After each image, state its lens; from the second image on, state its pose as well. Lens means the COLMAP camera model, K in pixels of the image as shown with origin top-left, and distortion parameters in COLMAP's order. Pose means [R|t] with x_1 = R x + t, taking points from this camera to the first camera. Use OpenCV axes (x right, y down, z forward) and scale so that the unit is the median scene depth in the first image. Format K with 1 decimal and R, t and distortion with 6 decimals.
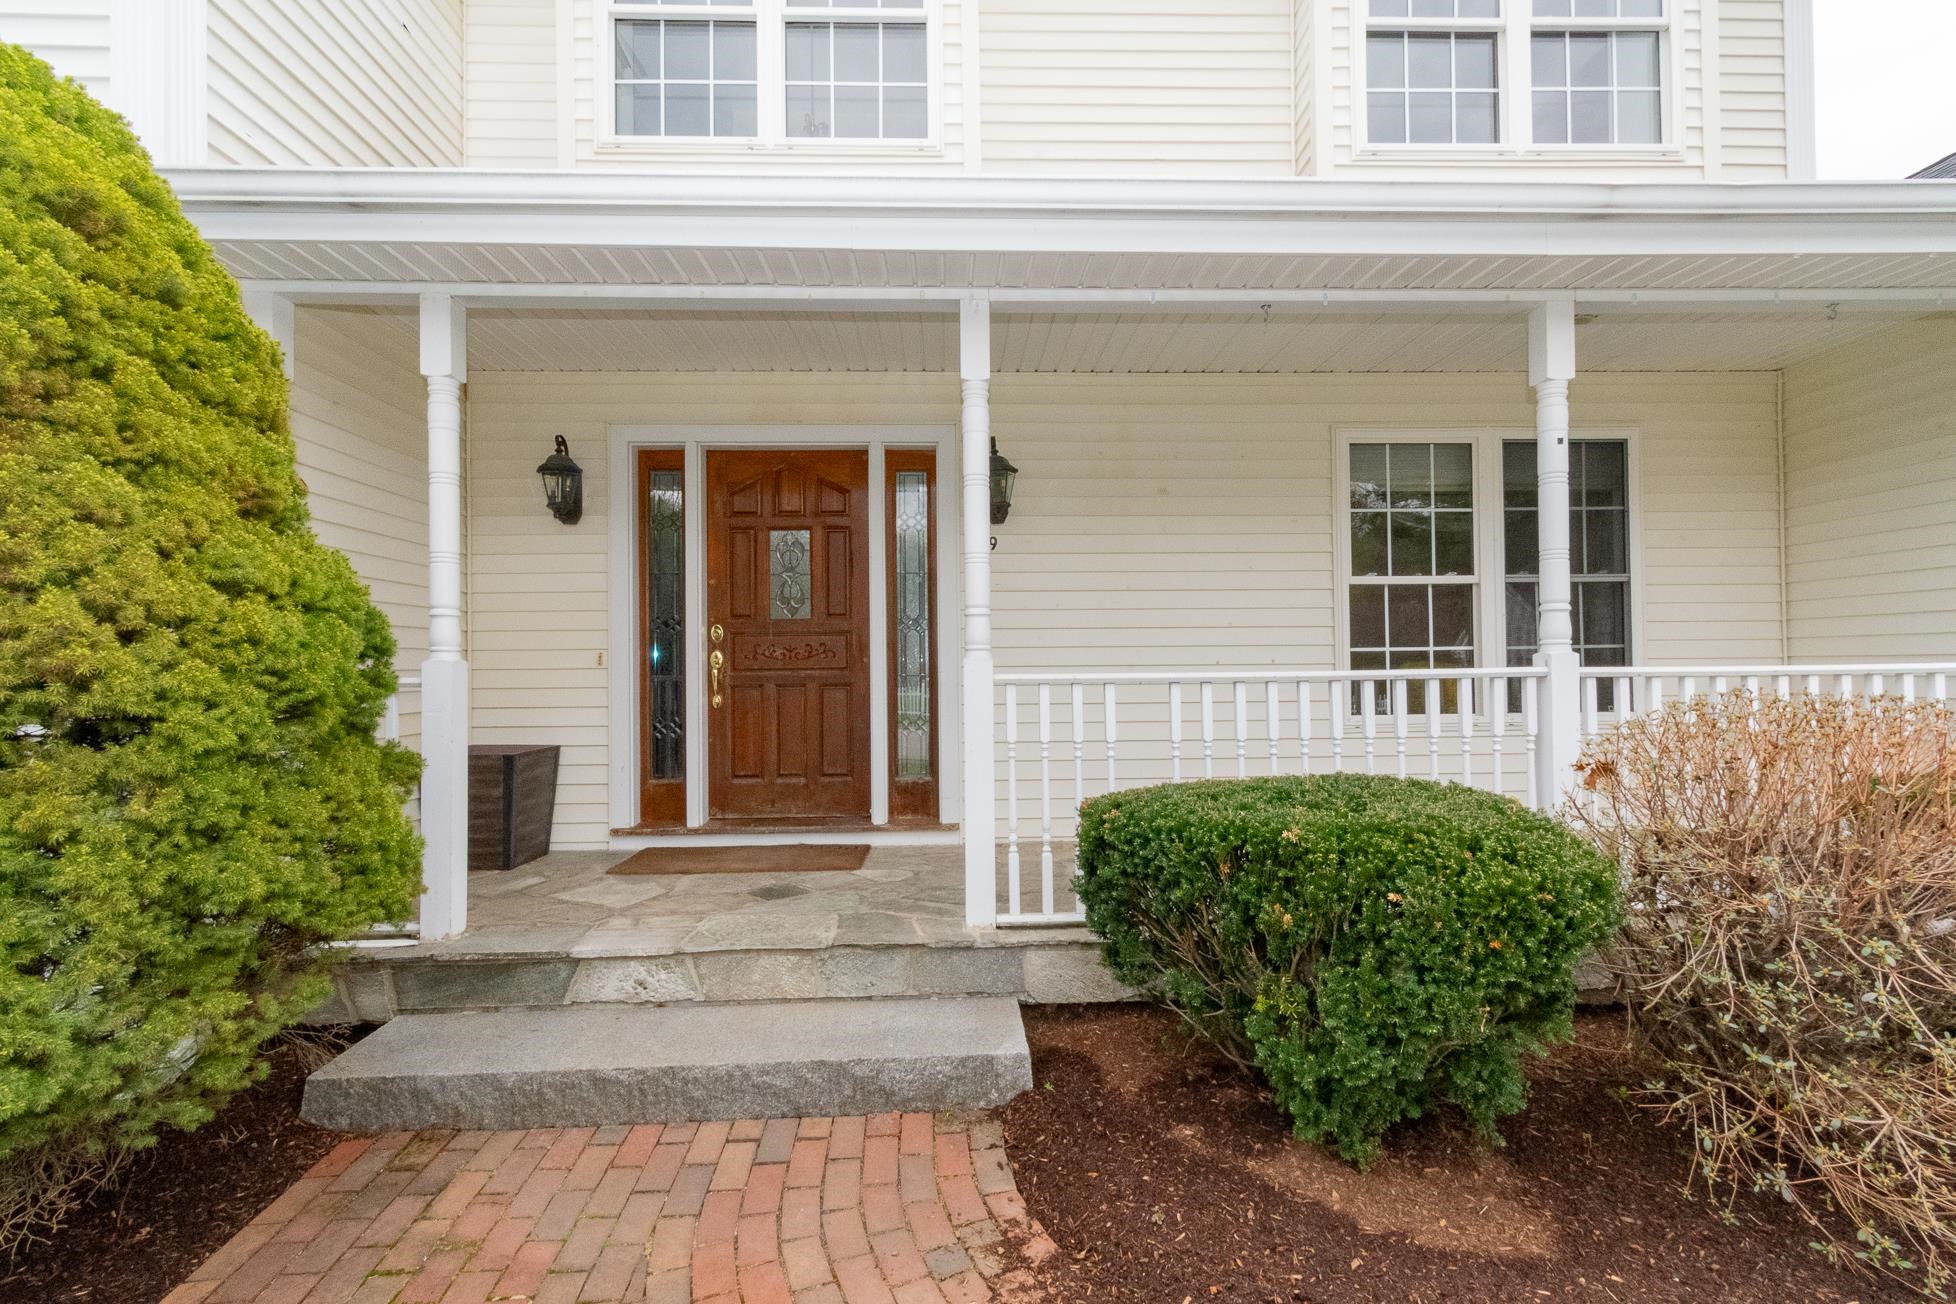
lens RADIAL K [[904.9, 0, 981.0], [0, 904.9, 667.3], [0, 0, 1]] dist [0.000497, -0.000983]
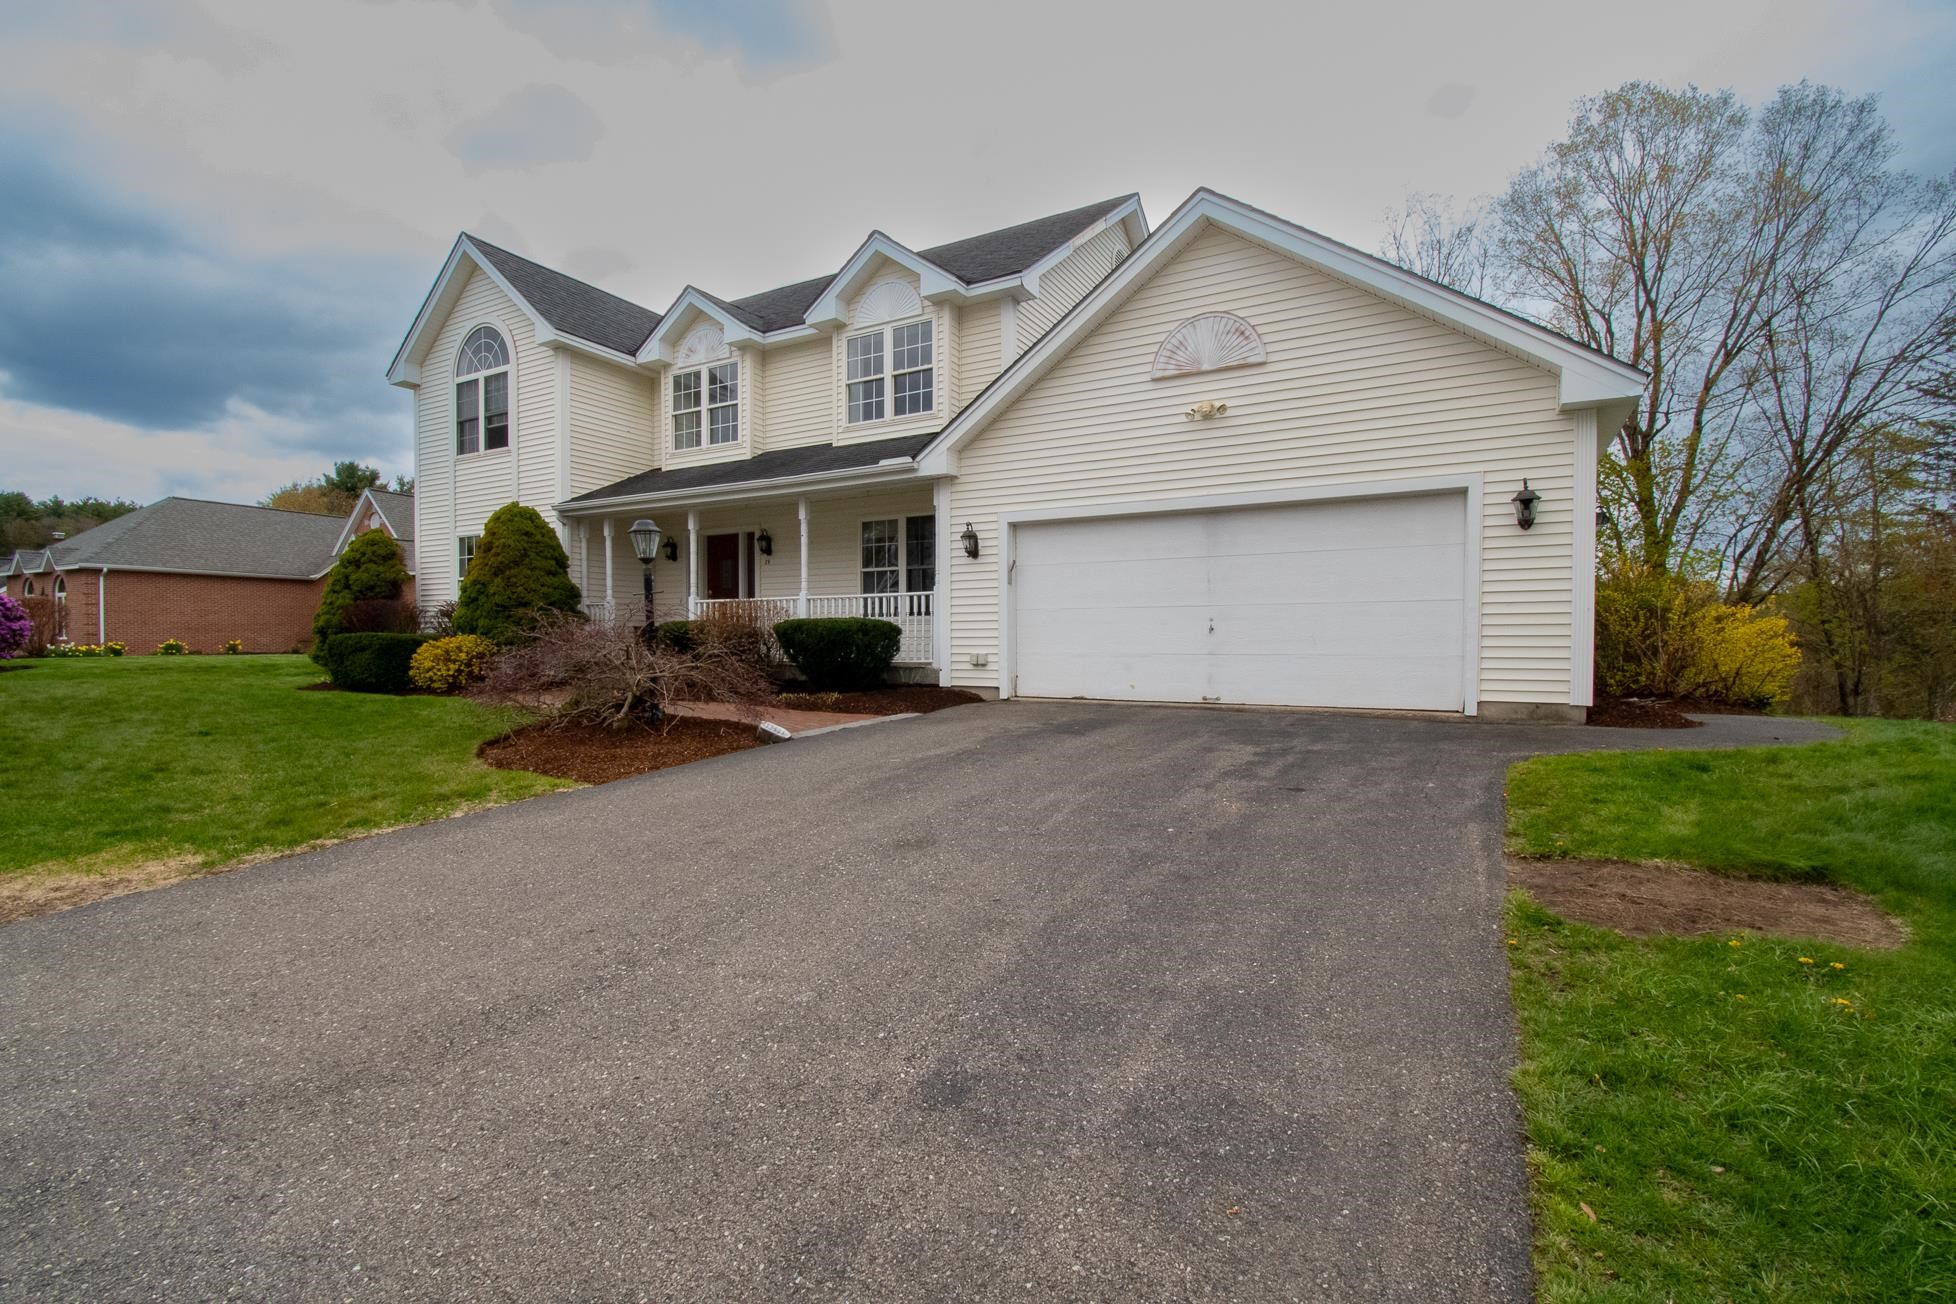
lens RADIAL K [[824.3, 0, 975.7], [0, 824.3, 649.7], [0, 0, 1]] dist [0.001275, -0.000118]
pose [[0.862124, 0.016218, -0.506438, 2.161906], [-0.002004, 0.999589, 0.028599, 0.089950], [0.506694, -0.023641, 0.861802, -1.143903]]
